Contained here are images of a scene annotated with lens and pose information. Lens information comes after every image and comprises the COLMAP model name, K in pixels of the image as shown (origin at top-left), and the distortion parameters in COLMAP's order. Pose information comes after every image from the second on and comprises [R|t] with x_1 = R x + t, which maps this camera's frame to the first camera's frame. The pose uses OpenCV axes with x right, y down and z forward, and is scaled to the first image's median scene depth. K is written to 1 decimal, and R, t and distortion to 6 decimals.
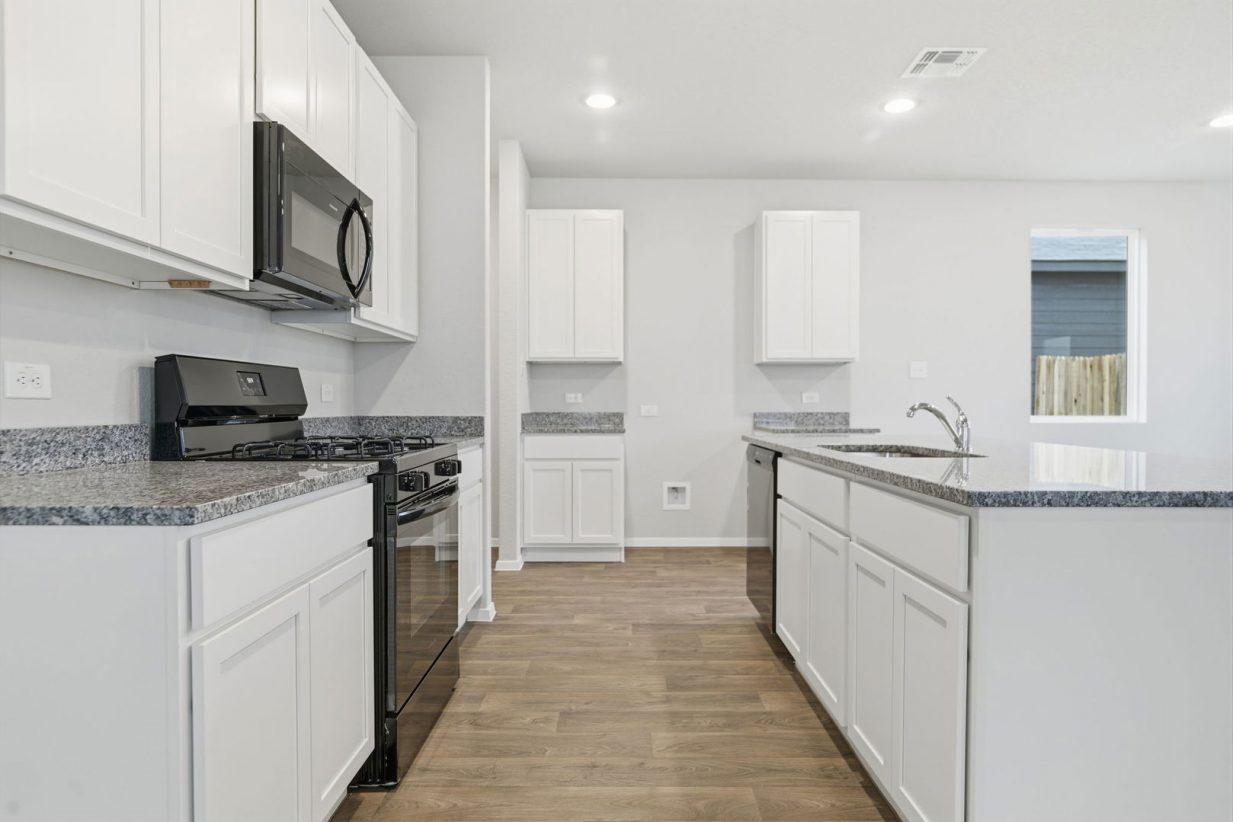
lens RADIAL K [[710.5, 0, 615.8], [0, 710.5, 406.9], [0, 0, 1]] dist [-0.004484, -0.000484]
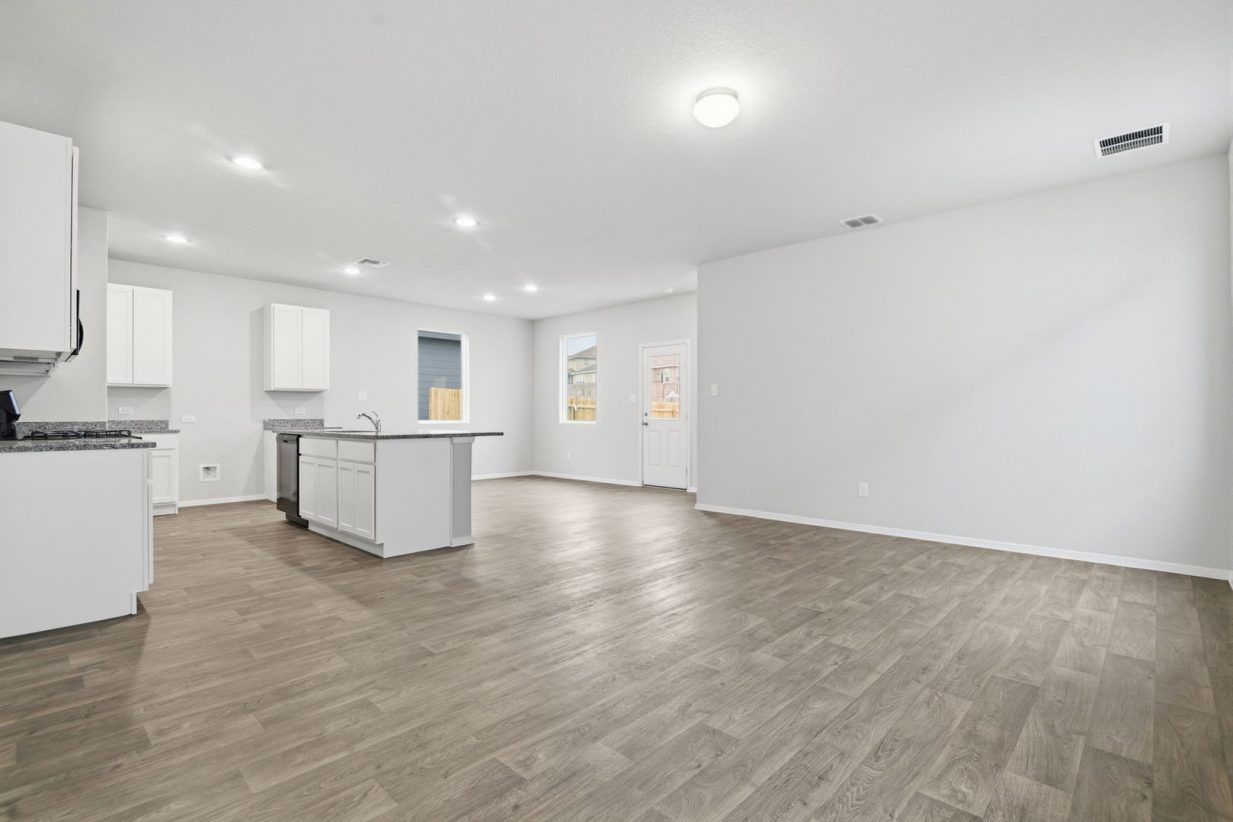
lens RADIAL K [[577.9, 0, 613.9], [0, 577.9, 411.4], [0, 0, 1]] dist [-0.002241, -0.000355]
pose [[0.687693, 0.001007, 0.726001, -0.239506], [0.006726, 0.999947, -0.007759, 0.004990], [-0.725970, 0.010219, 0.687650, -0.569040]]
